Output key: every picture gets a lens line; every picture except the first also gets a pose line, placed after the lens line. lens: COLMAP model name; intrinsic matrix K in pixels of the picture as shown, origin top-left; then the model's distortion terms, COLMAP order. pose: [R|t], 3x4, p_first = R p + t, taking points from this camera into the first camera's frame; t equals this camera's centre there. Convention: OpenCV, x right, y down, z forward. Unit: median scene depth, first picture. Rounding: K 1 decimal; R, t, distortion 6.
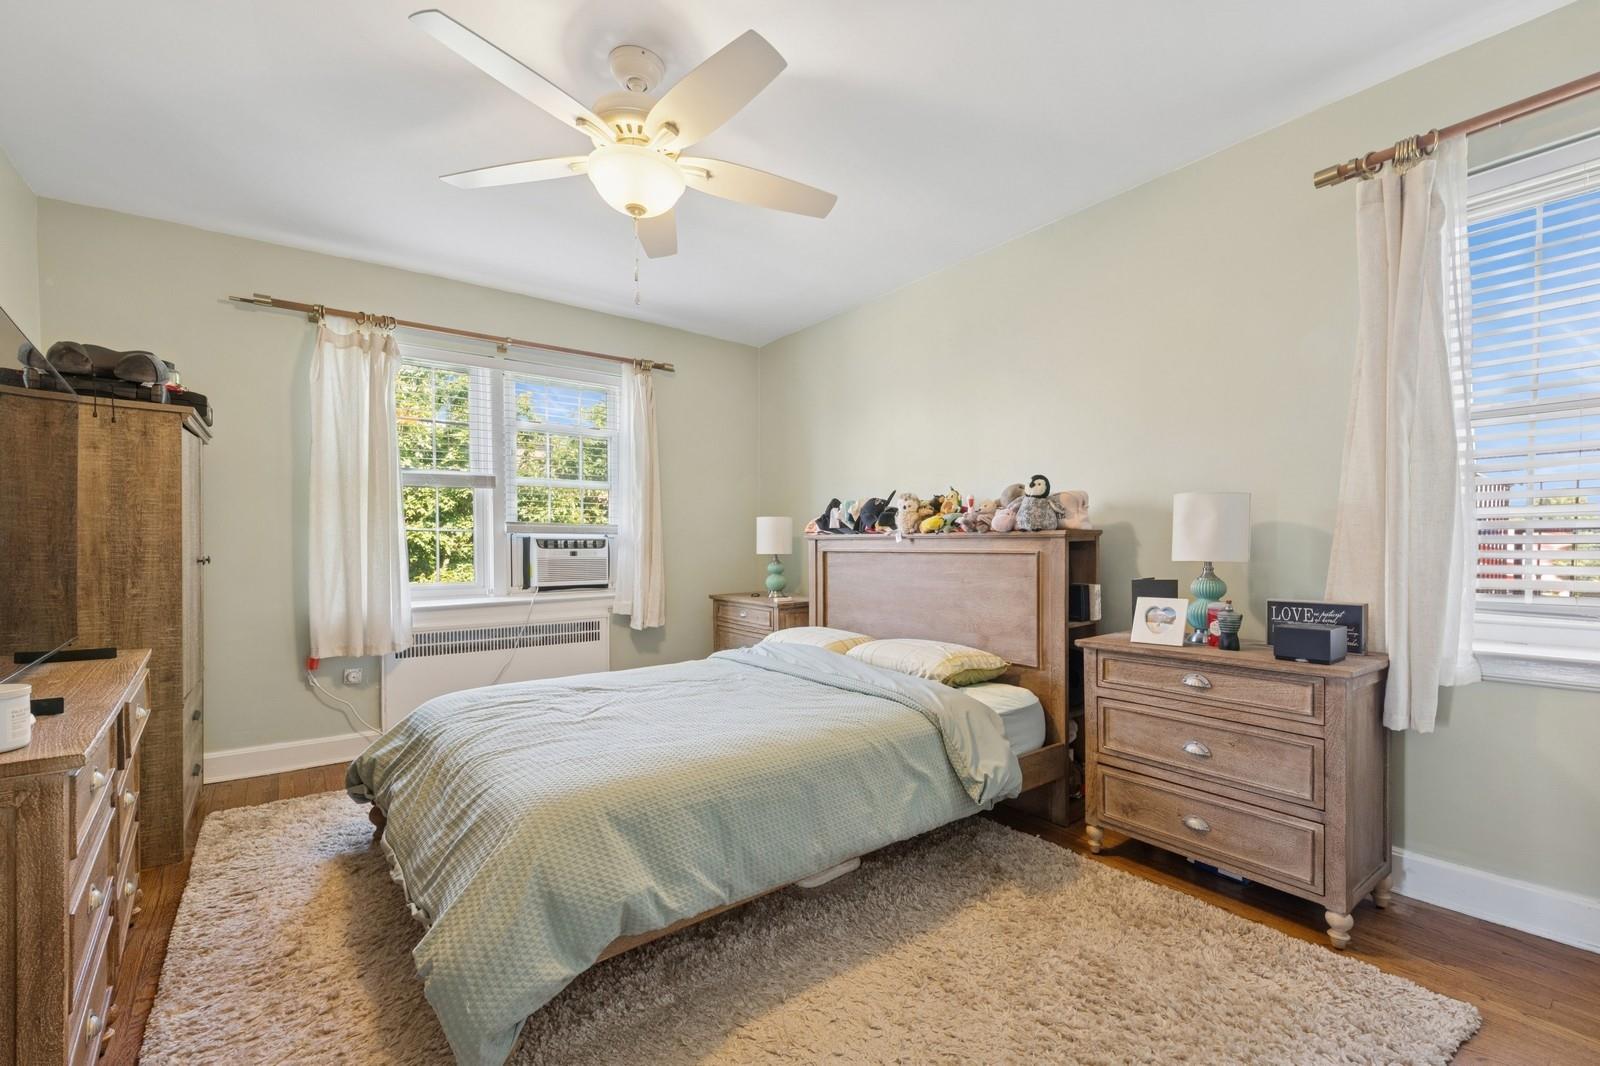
lens RADIAL K [[674.9, 0, 821.6], [0, 674.9, 520.9], [0, 0, 1]] dist [0.007131, -0.007125]
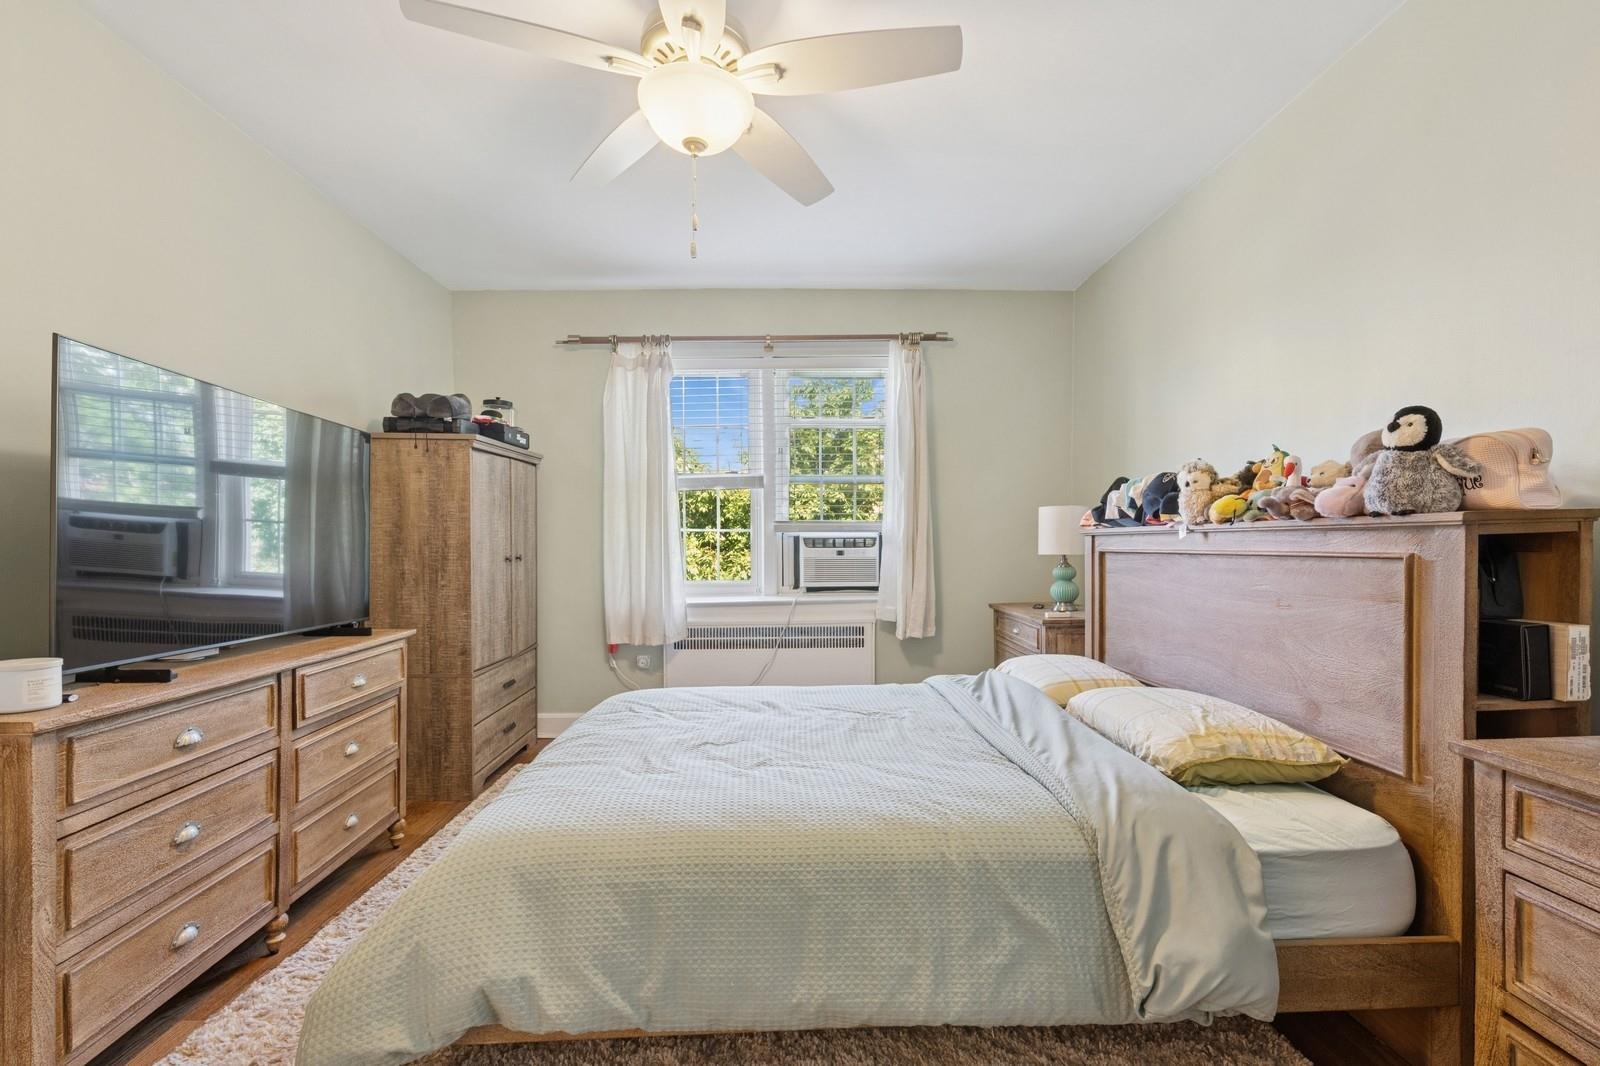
lens RADIAL K [[700.4, 0, 800.0], [0, 700.4, 533.0], [0, 0, 1]] dist [0.009798, -0.007549]
pose [[0.800648, -0.013489, -0.598983, 0.239493], [0.027092, 0.999539, 0.013704, 0.007956], [0.598522, -0.027199, 0.800645, 0.257598]]
